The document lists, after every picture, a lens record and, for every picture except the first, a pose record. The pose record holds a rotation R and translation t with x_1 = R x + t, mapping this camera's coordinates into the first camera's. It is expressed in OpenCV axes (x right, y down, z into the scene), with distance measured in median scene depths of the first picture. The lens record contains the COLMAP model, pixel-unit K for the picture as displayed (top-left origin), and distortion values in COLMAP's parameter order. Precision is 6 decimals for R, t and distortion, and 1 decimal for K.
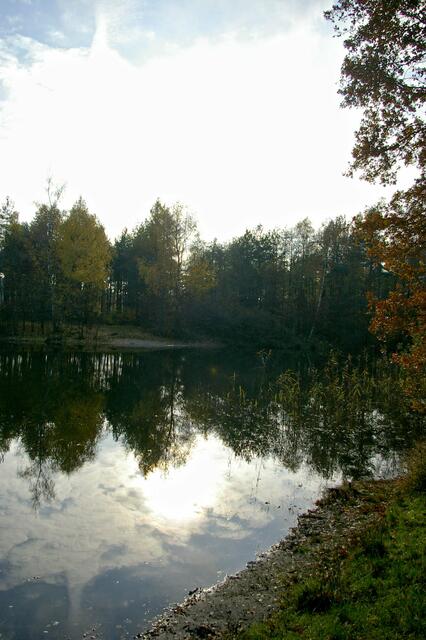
lens RADIAL K [[518.2, 0, 217.4], [0, 518.2, 325.7], [0, 0, 1]] dist [-0.099847, 0.025016]
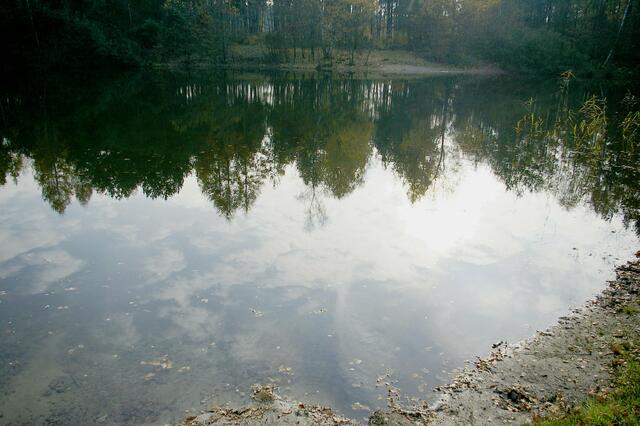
lens RADIAL K [[471.0, 0, 316.5], [0, 471.0, 213.0], [0, 0, 1]] dist [-0.044522, -0.008605]
pose [[0.953285, 0.072387, -0.293270, -0.046165], [0.020471, 0.953150, 0.301803, 0.022592], [0.301377, -0.293708, 0.907142, 0.089079]]
